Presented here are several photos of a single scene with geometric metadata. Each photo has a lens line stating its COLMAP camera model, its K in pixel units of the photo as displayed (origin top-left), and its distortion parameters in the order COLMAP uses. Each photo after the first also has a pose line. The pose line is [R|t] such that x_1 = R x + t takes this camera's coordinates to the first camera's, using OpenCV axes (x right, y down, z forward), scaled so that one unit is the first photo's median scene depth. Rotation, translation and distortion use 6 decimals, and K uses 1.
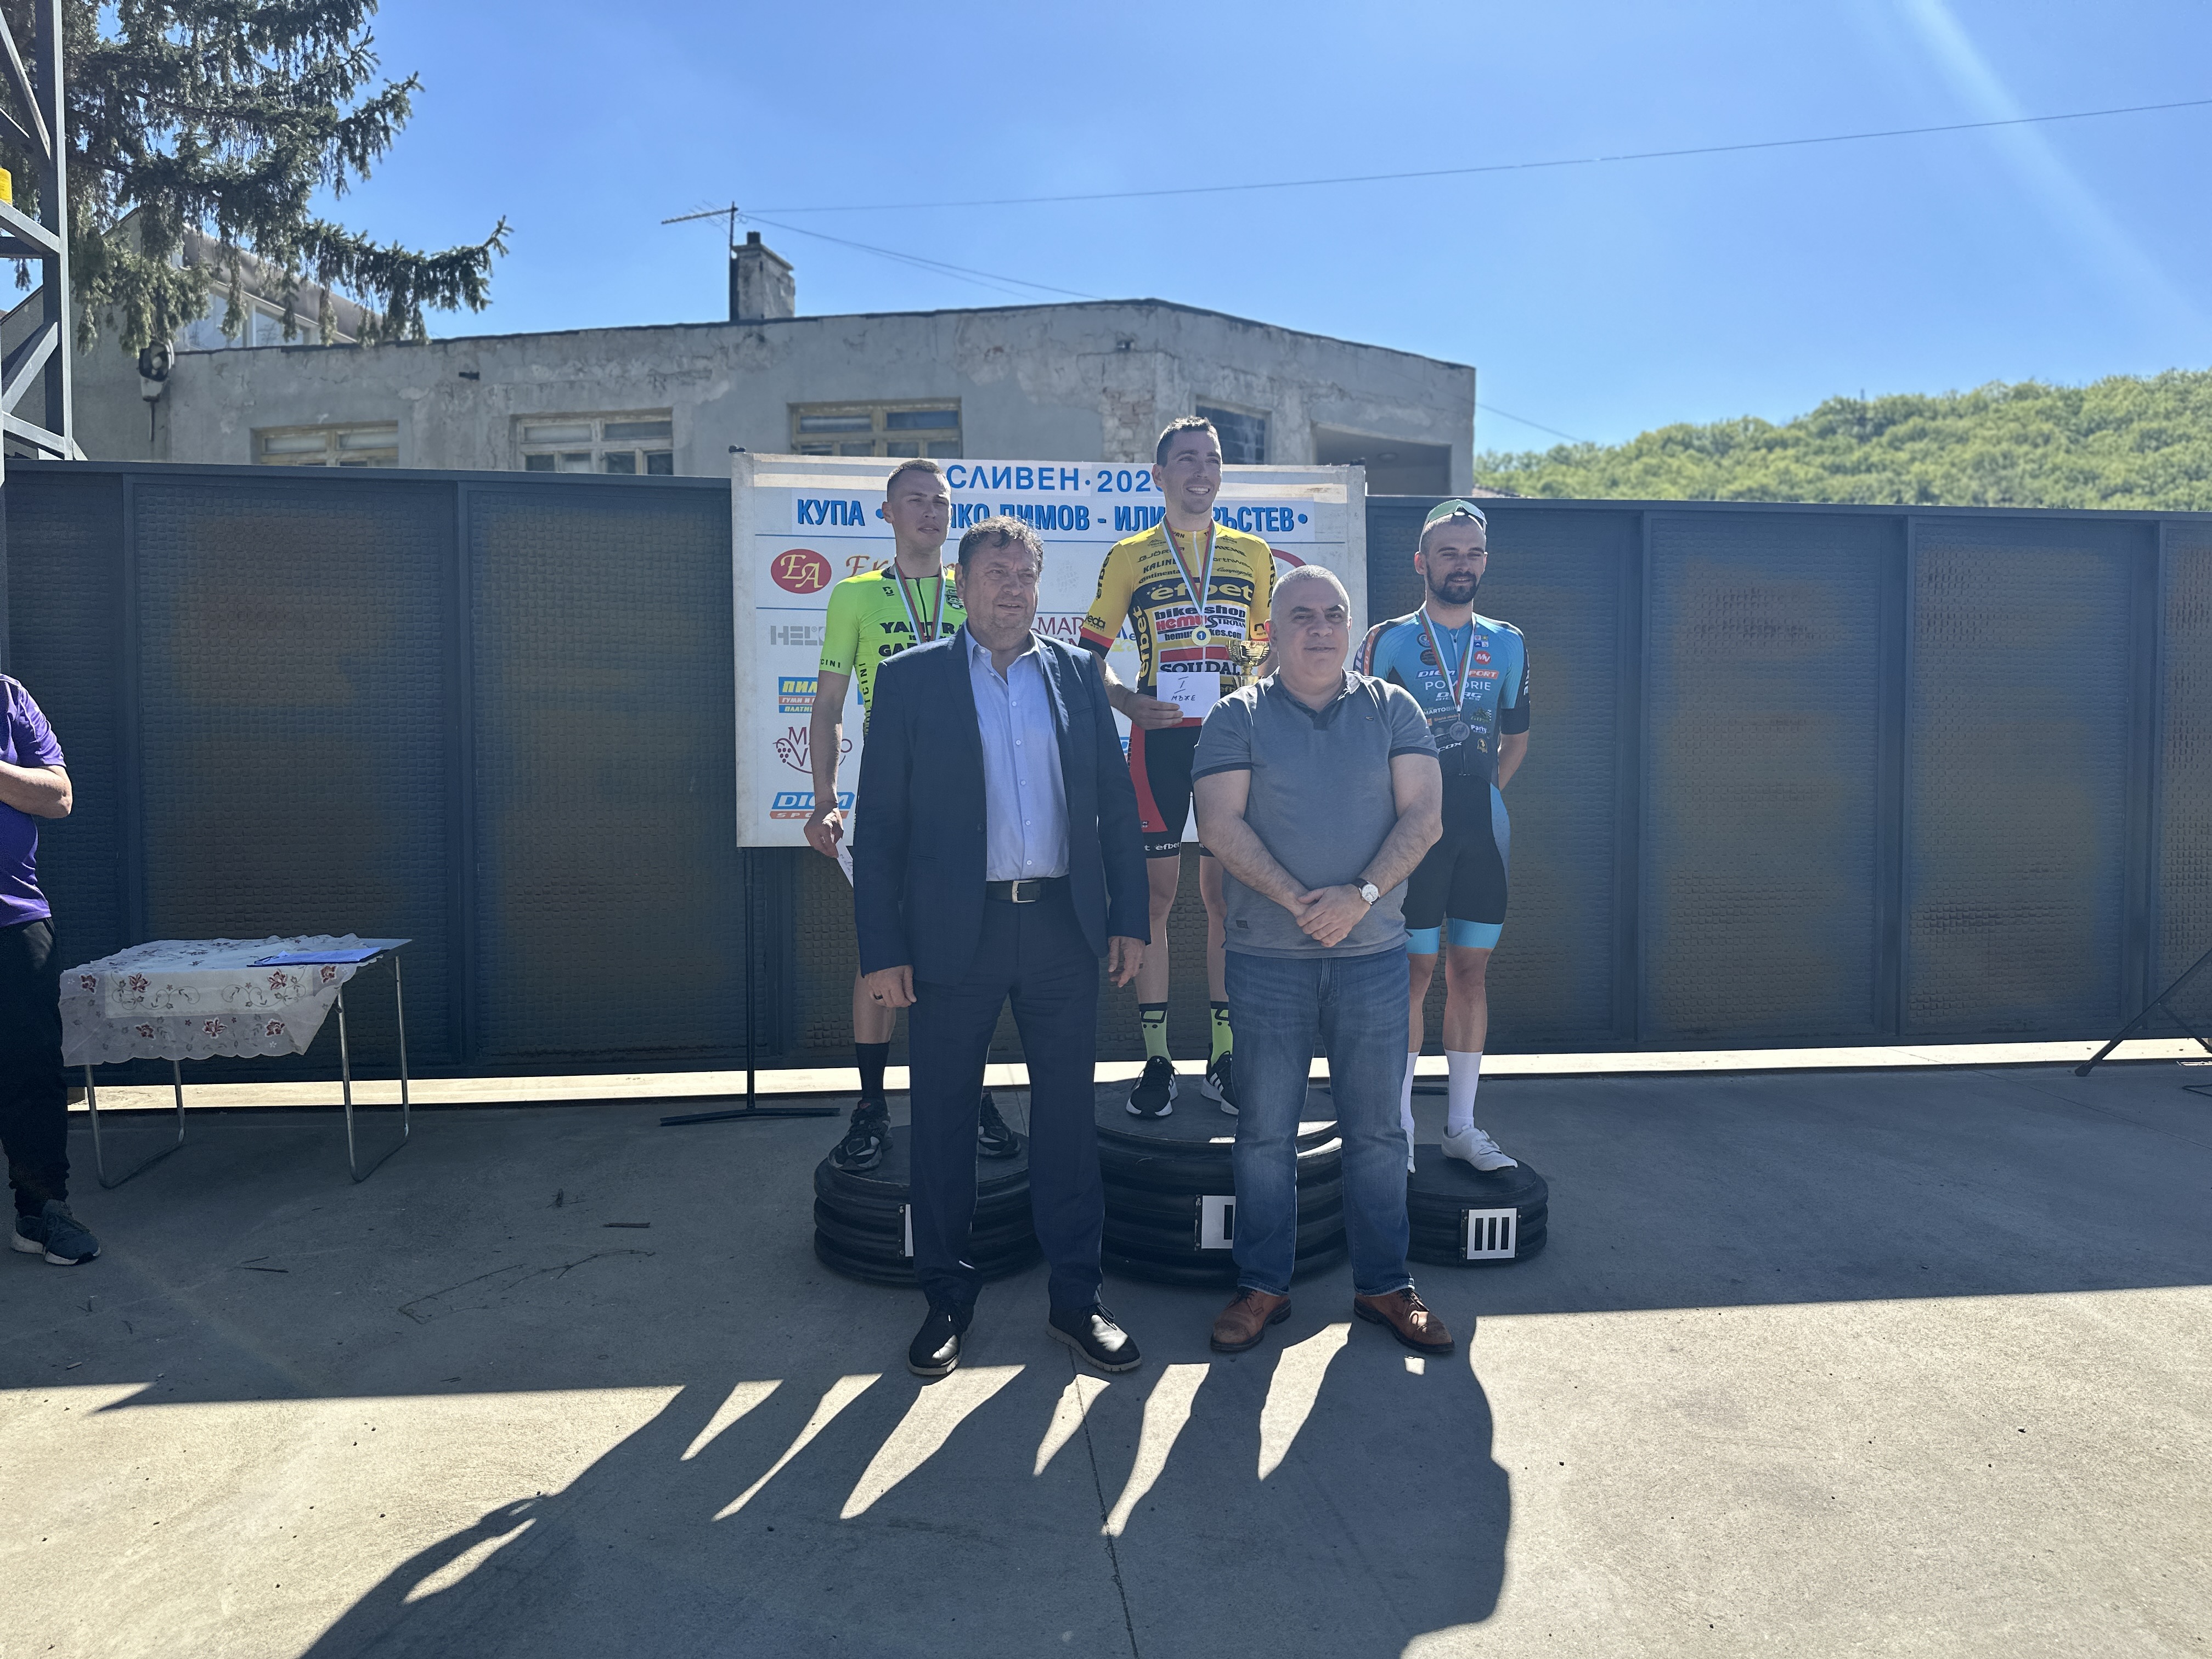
lens RADIAL K [[1708.0, 0, 1107.4], [0, 1708.0, 839.6], [0, 0, 1]] dist [-0.006018, -0.011880]
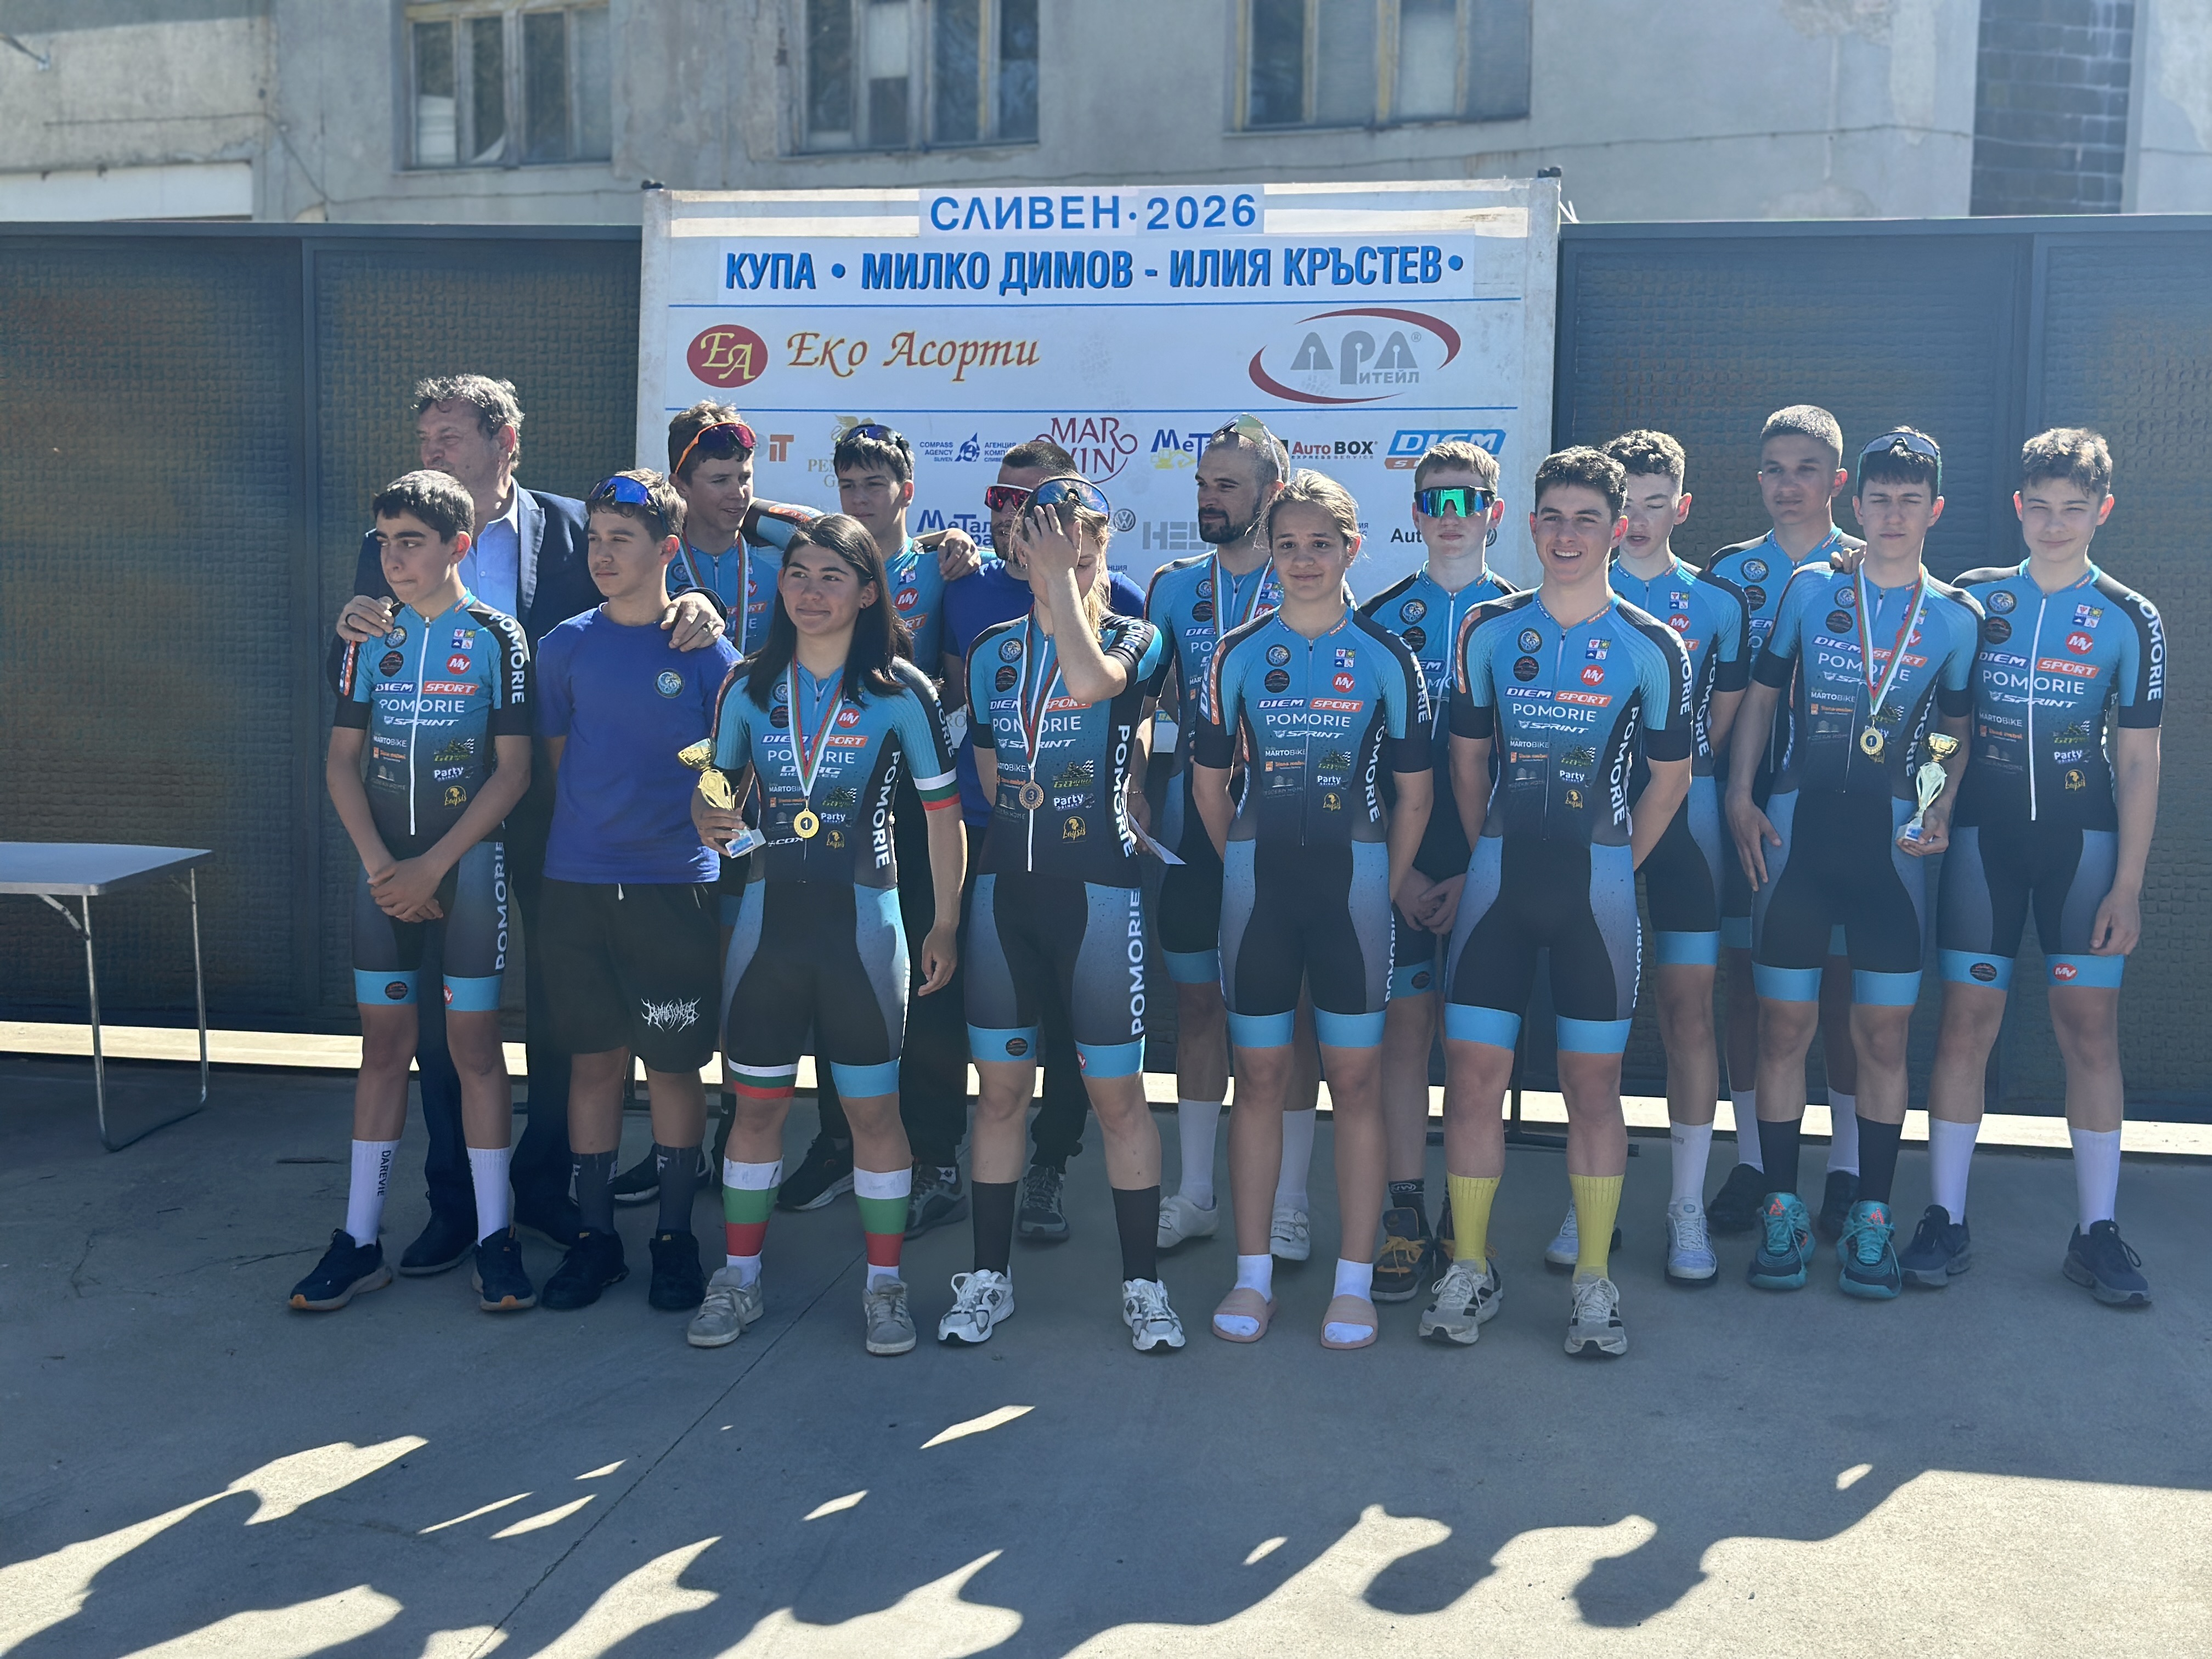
lens RADIAL K [[3092.3, 0, 1105.8], [0, 3092.3, 823.8], [0, 0, 1]] dist [-0.000287, 0.000000]
pose [[0.944364, 0.041314, -0.326298, 0.389034], [-0.025887, 0.998338, 0.051480, -0.032112], [0.327882, -0.040169, 0.943864, -0.168073]]
